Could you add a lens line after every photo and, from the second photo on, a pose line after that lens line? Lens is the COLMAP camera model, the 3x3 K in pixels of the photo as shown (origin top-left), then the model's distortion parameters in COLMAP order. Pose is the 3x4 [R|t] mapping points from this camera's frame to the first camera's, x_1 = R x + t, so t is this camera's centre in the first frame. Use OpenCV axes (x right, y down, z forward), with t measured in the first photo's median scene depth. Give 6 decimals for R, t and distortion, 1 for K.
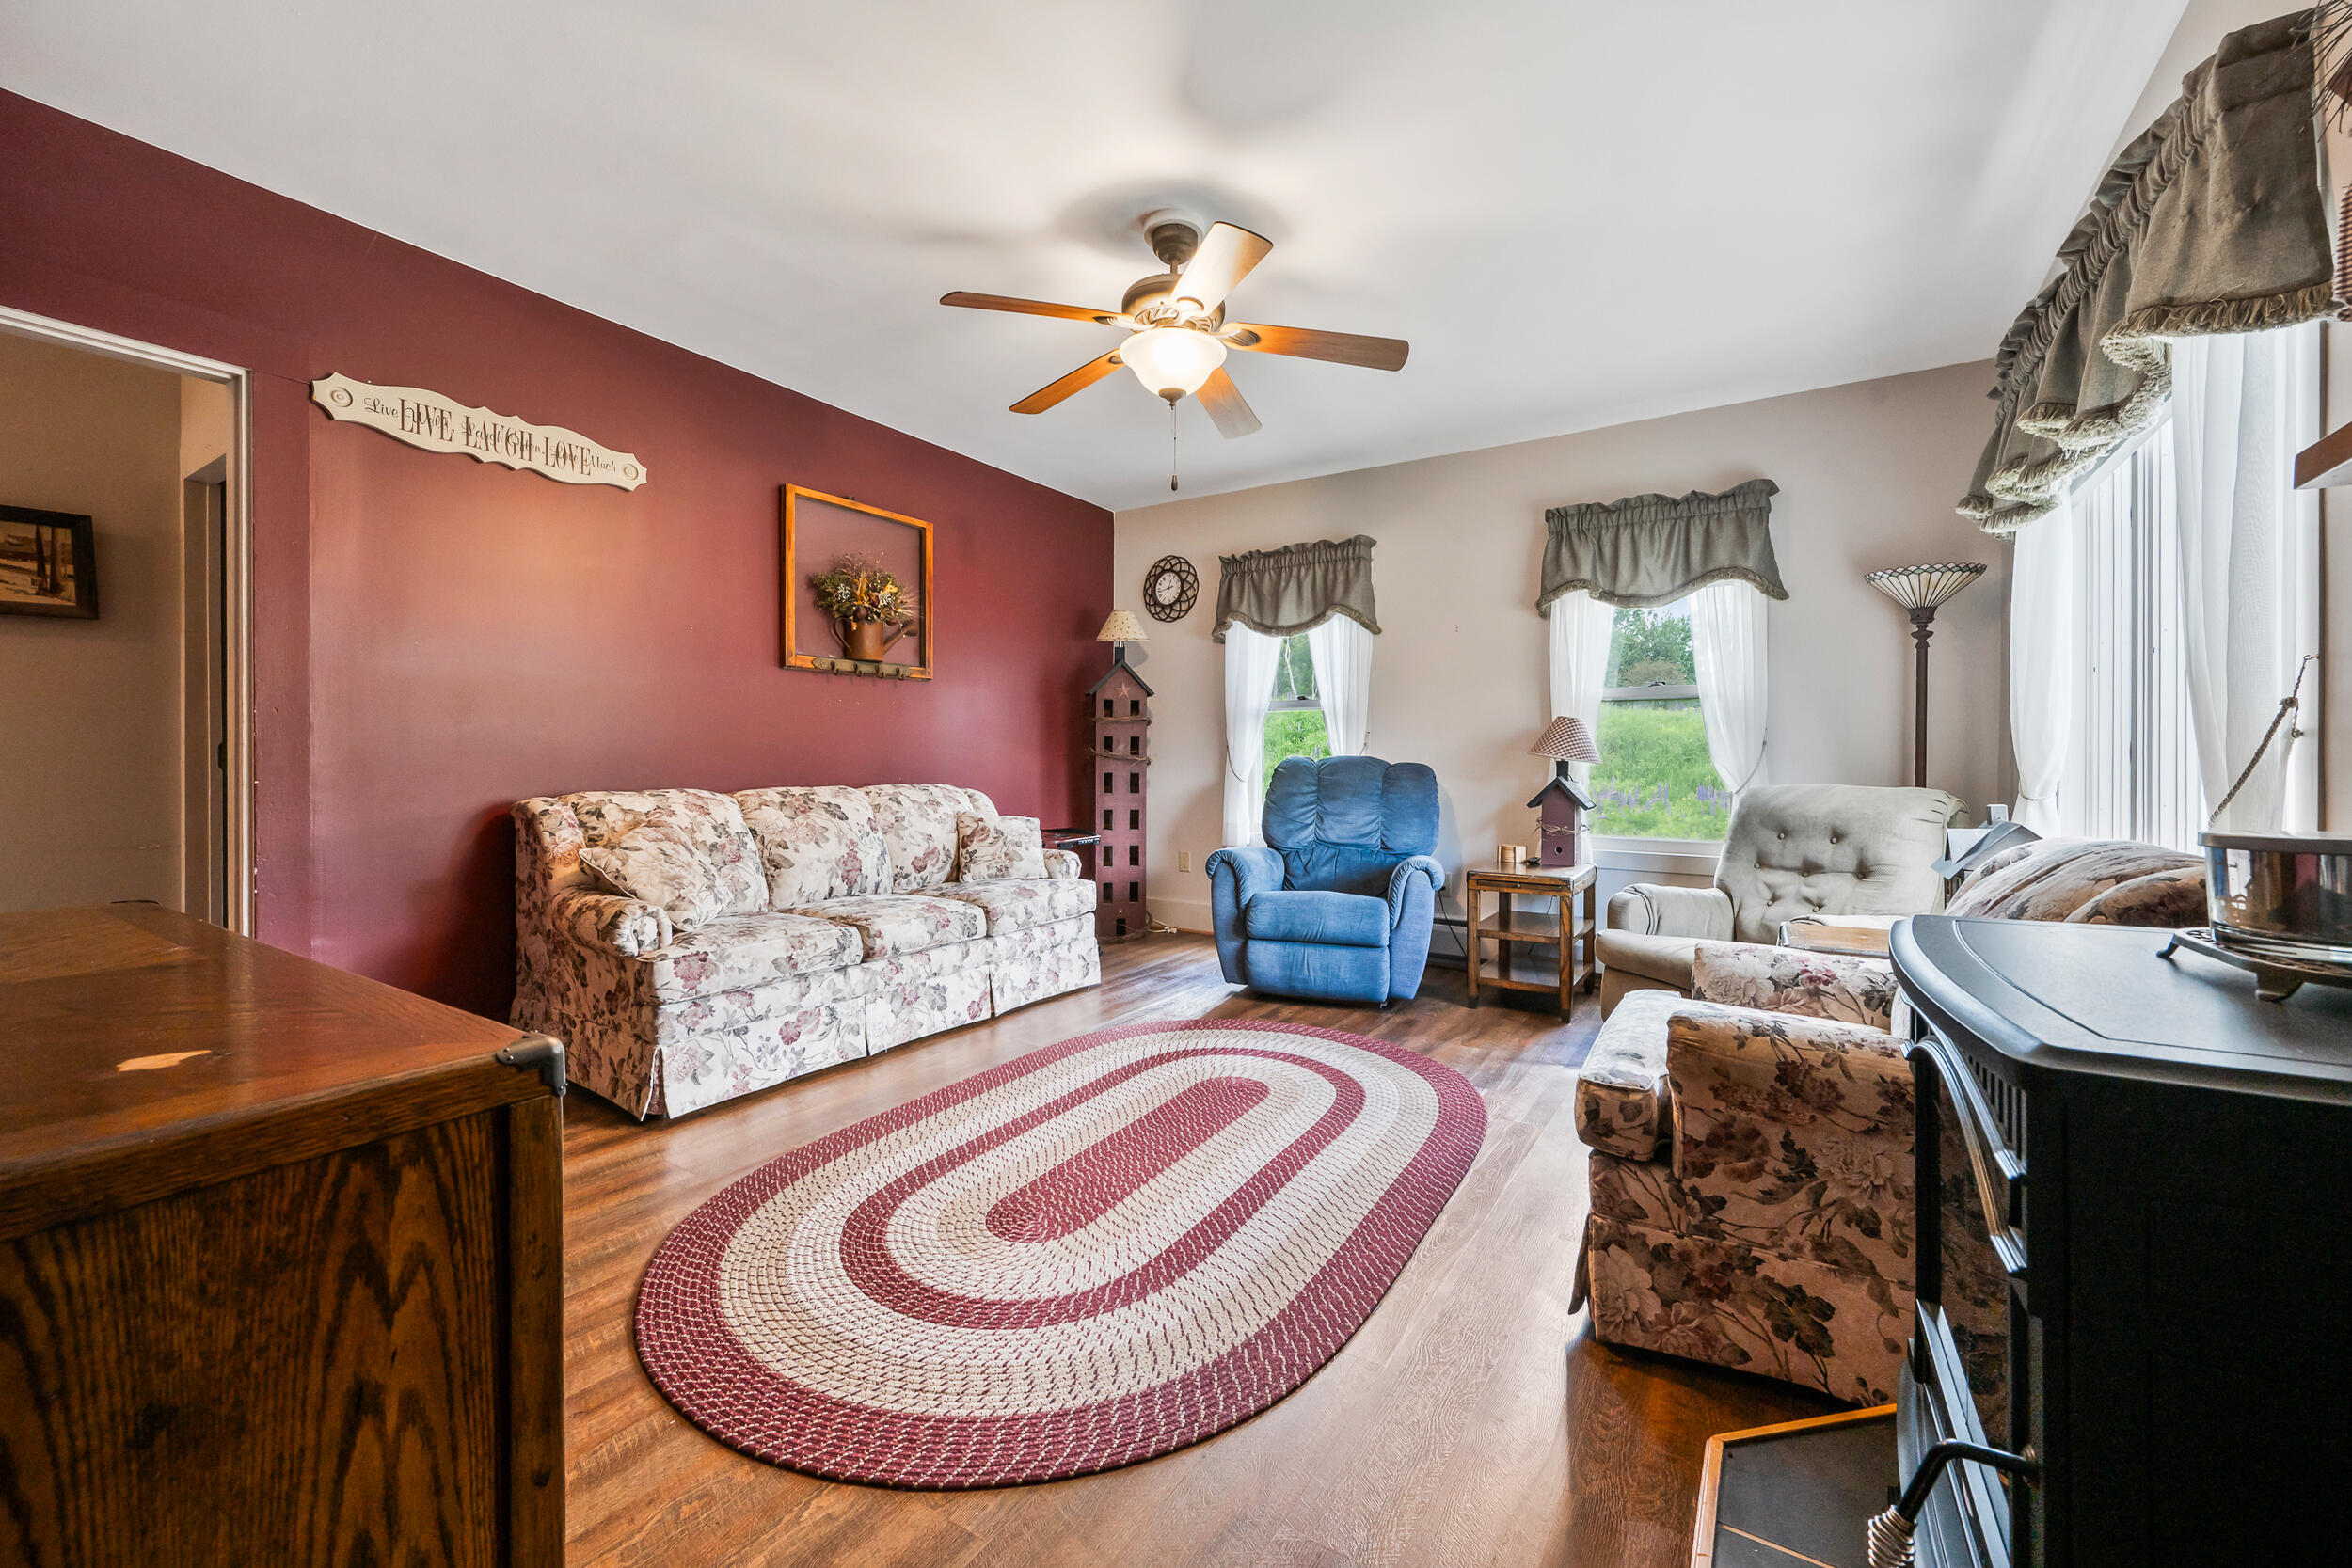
lens RADIAL K [[930.0, 0, 1186.3], [0, 930.0, 774.4], [0, 0, 1]] dist [-0.002418, -0.000197]
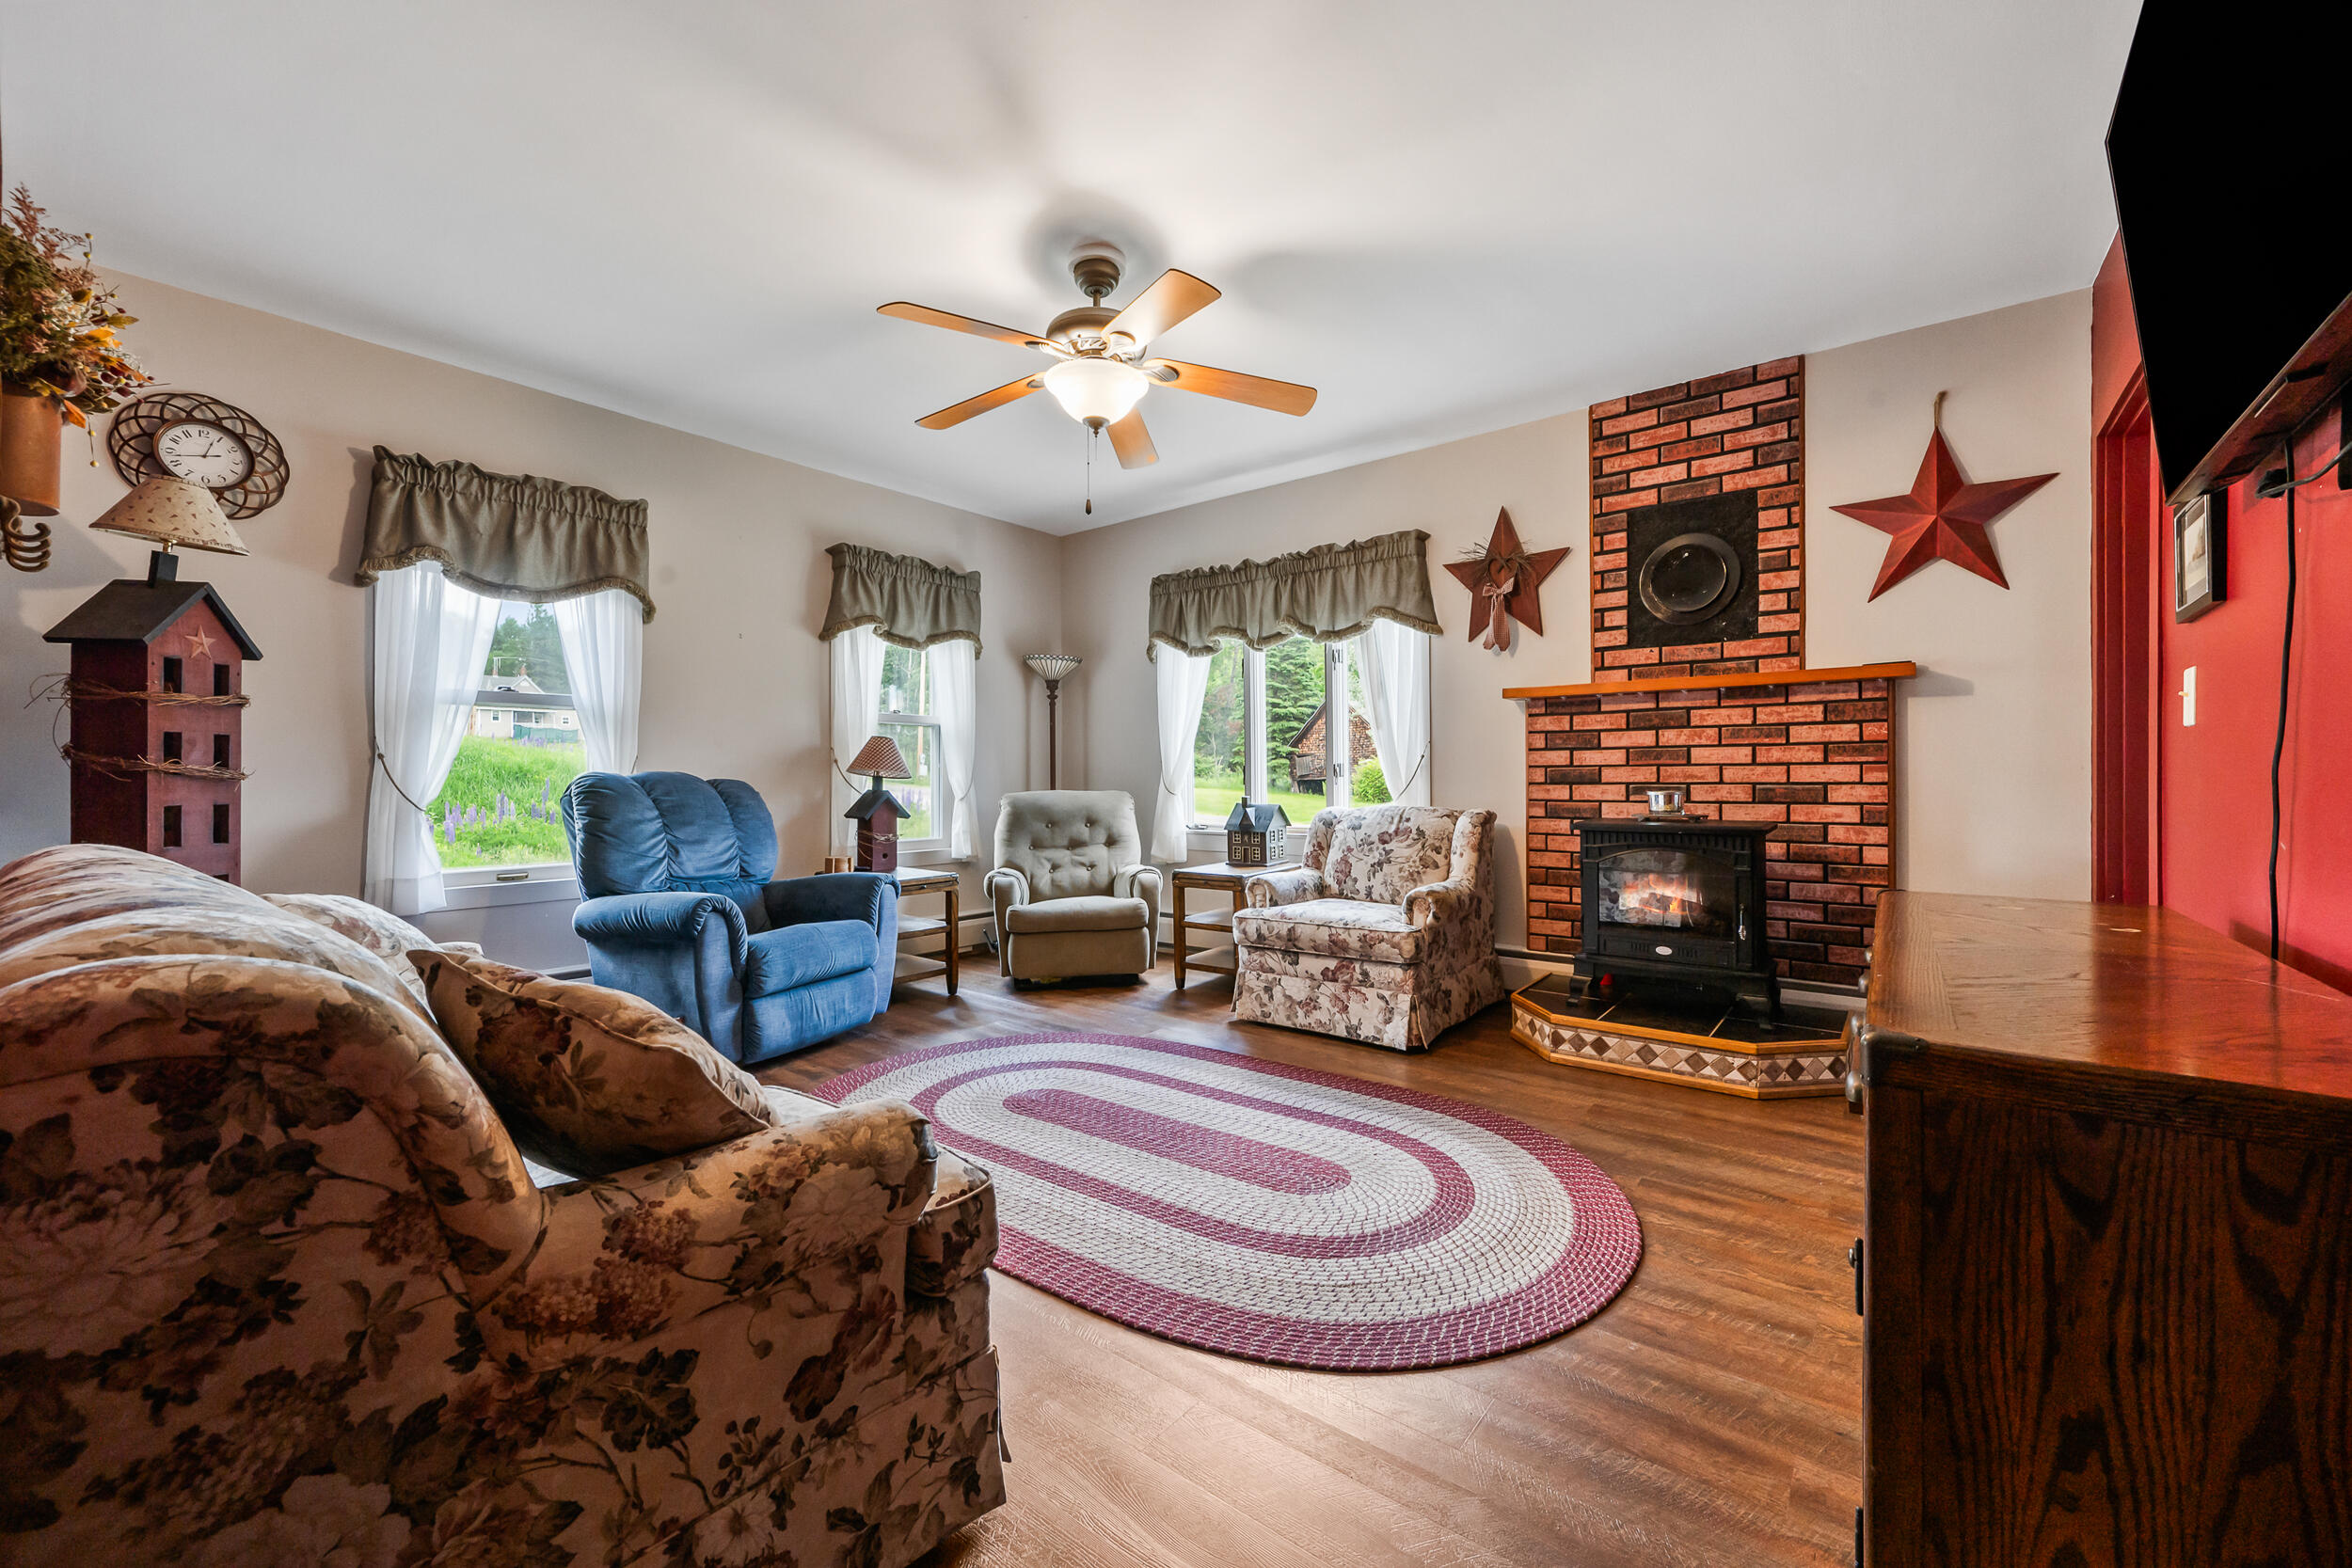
lens RADIAL K [[930.0, 0, 1186.3], [0, 930.0, 774.4], [0, 0, 1]] dist [-0.002418, -0.000197]
pose [[0.078474, -0.003630, 0.996910, -0.683959], [0.018155, 0.999833, 0.002212, -0.012714], [-0.996751, 0.017925, 0.078526, 0.545227]]
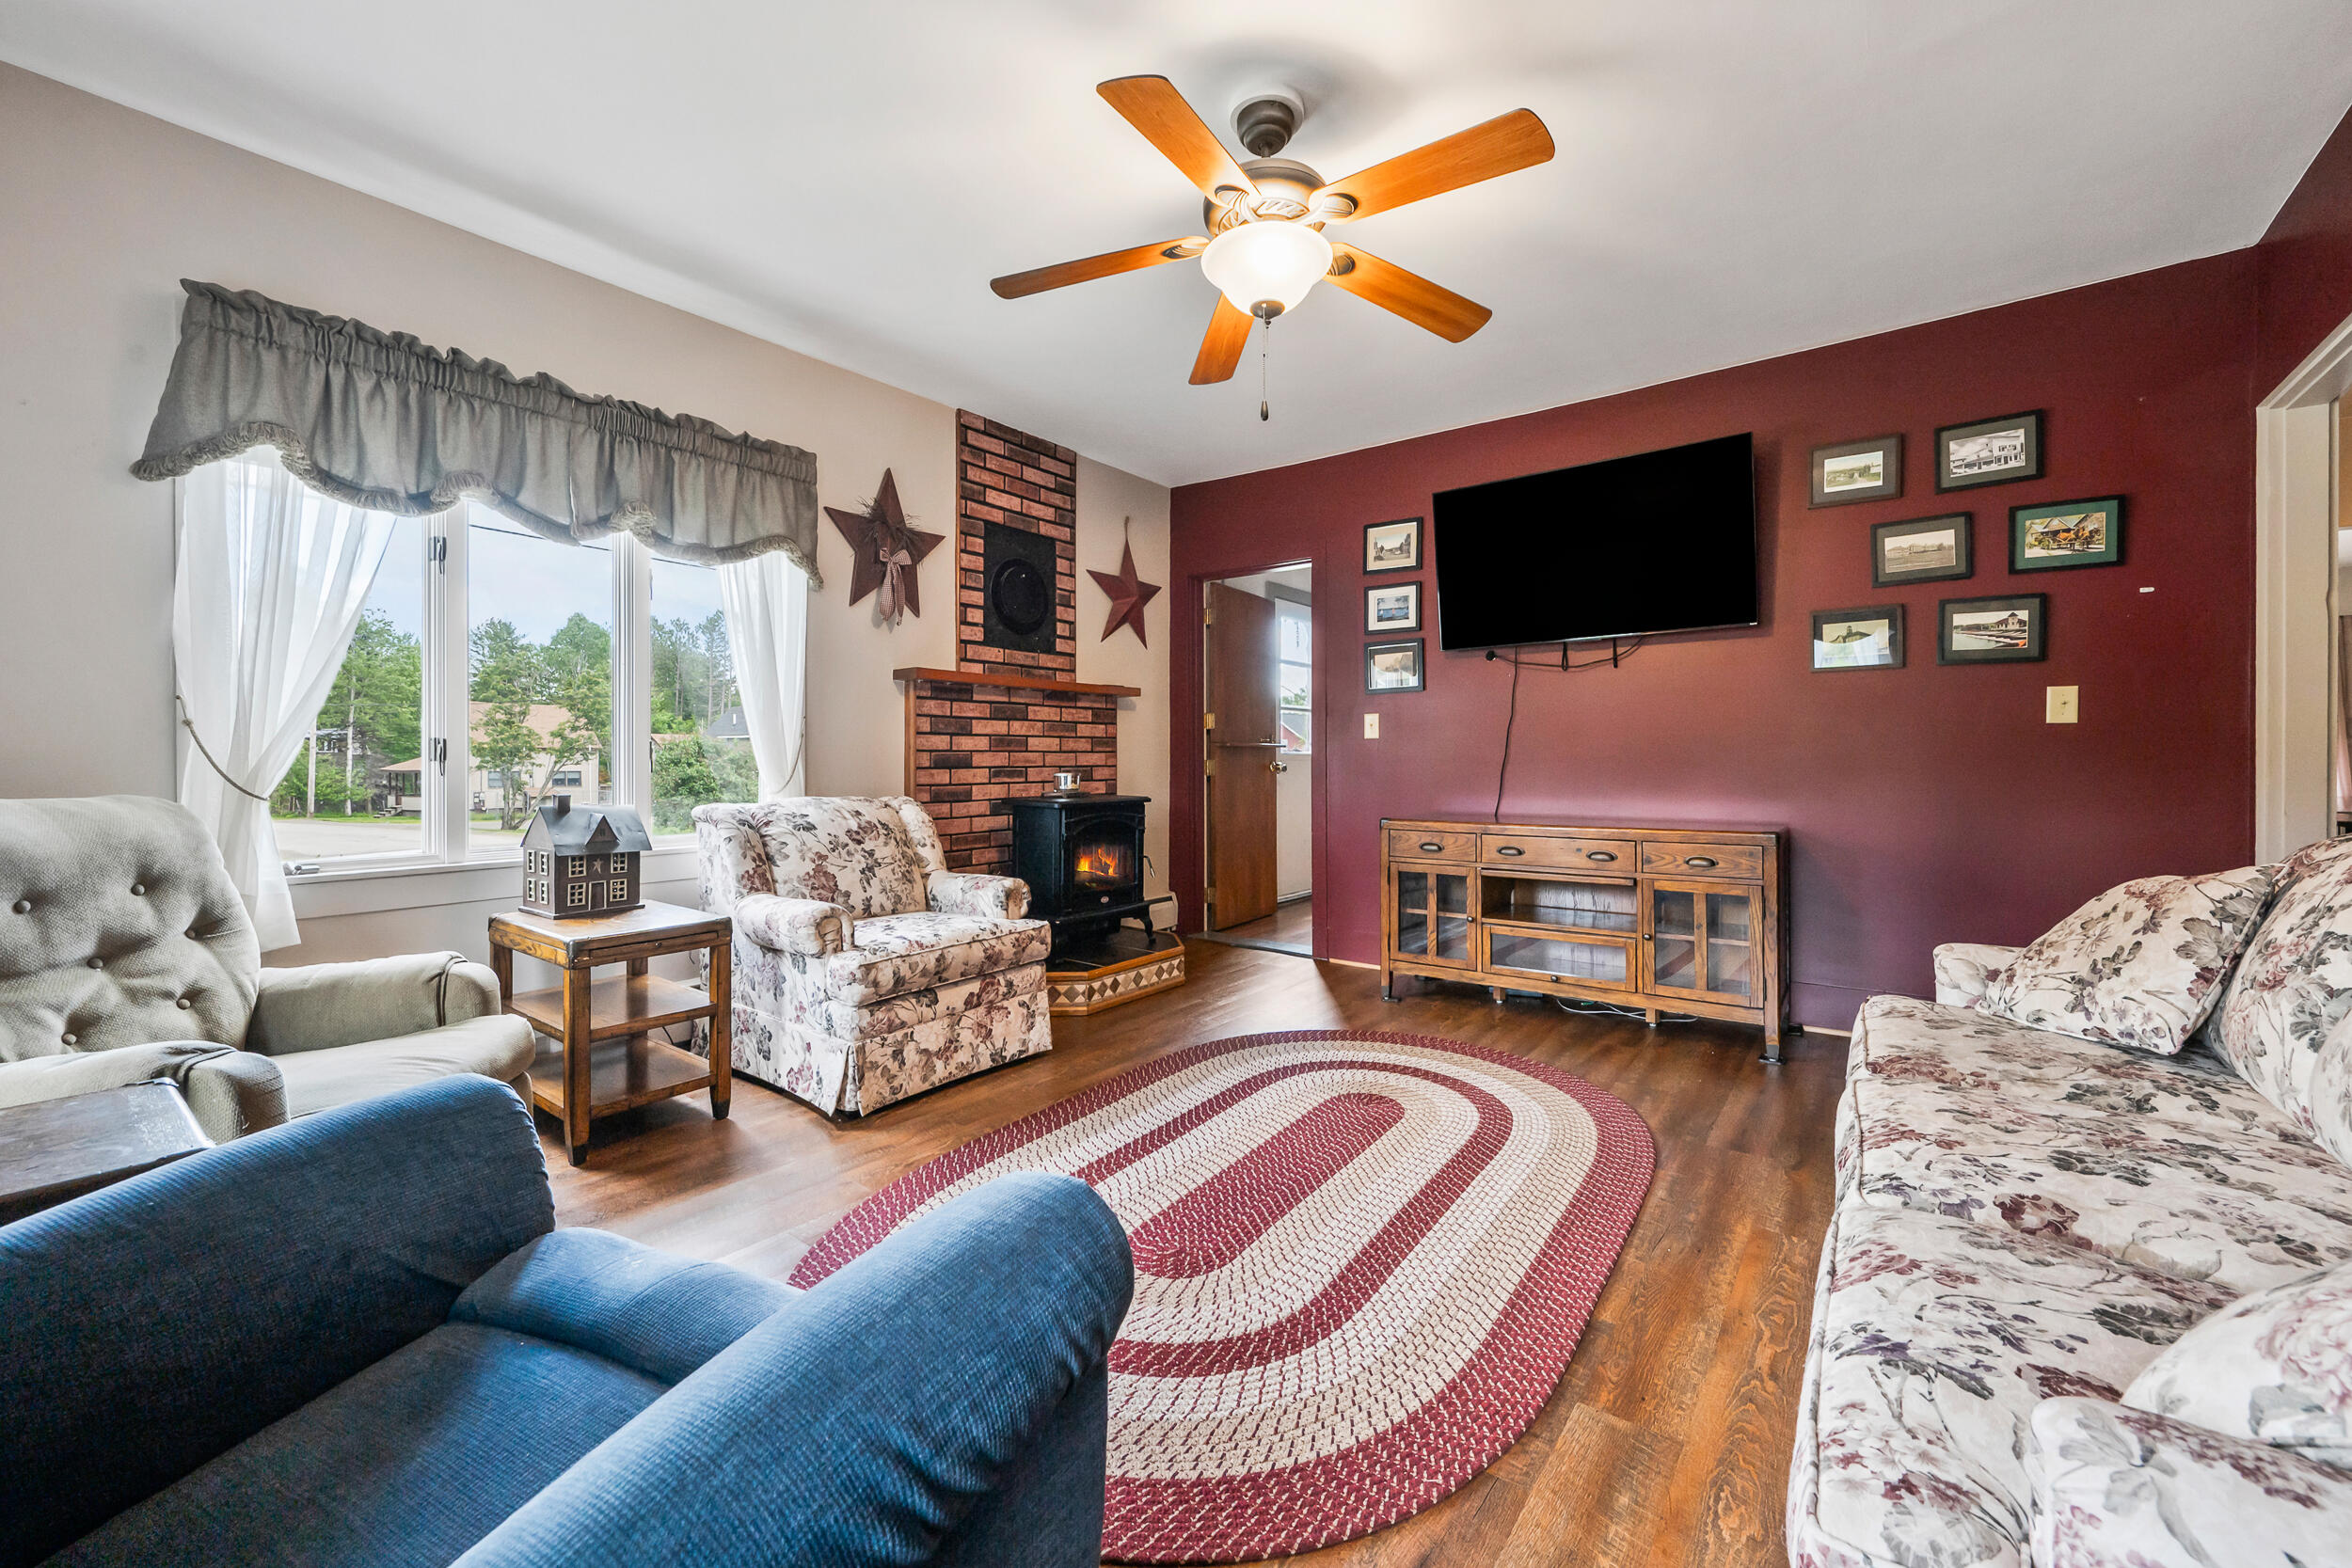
lens RADIAL K [[911.0, 0, 1219.4], [0, 911.0, 755.6], [0, 0, 1]] dist [0.000390, 0.000014]
pose [[-0.998960, -0.003307, 0.045485, -0.006446], [-0.002954, 0.999965, 0.007818, -0.015279], [-0.045510, 0.007675, -0.998934, 1.191854]]
